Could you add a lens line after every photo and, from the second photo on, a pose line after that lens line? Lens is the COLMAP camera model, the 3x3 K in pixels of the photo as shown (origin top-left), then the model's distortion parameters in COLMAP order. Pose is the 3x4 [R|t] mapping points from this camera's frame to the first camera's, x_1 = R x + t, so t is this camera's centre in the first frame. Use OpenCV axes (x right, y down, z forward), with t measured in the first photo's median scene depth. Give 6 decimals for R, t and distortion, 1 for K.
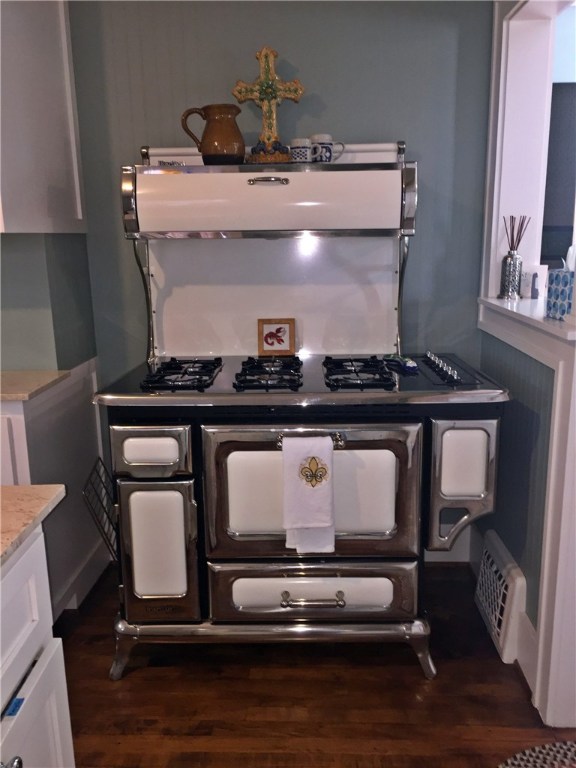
lens RADIAL K [[659.7, 0, 288.0], [0, 659.7, 384.0], [0, 0, 1]] dist [0.003362, -0.095588]
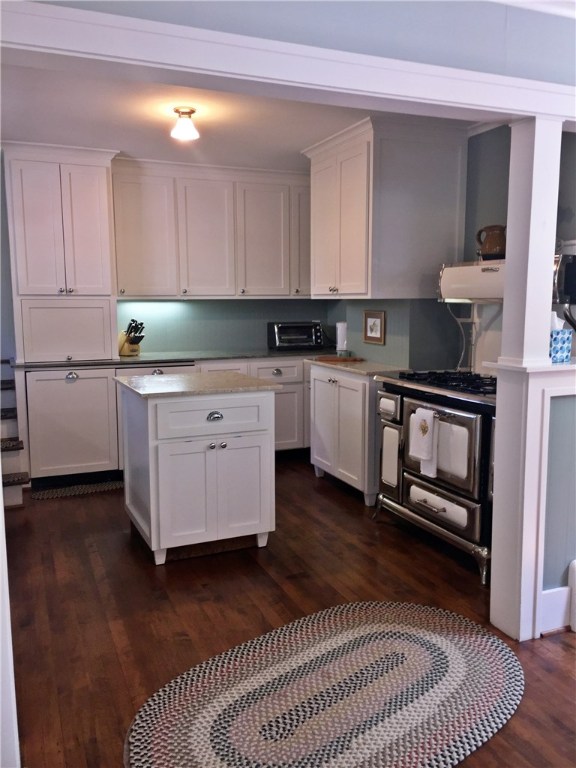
lens RADIAL K [[660.8, 0, 288.0], [0, 660.8, 384.0], [0, 0, 1]] dist [0.073296, -0.107379]
pose [[0.419423, 0.138672, -0.897137, 1.448174], [-0.200125, 0.978074, 0.057621, -0.018490], [0.885457, 0.155372, 0.437979, -0.175676]]
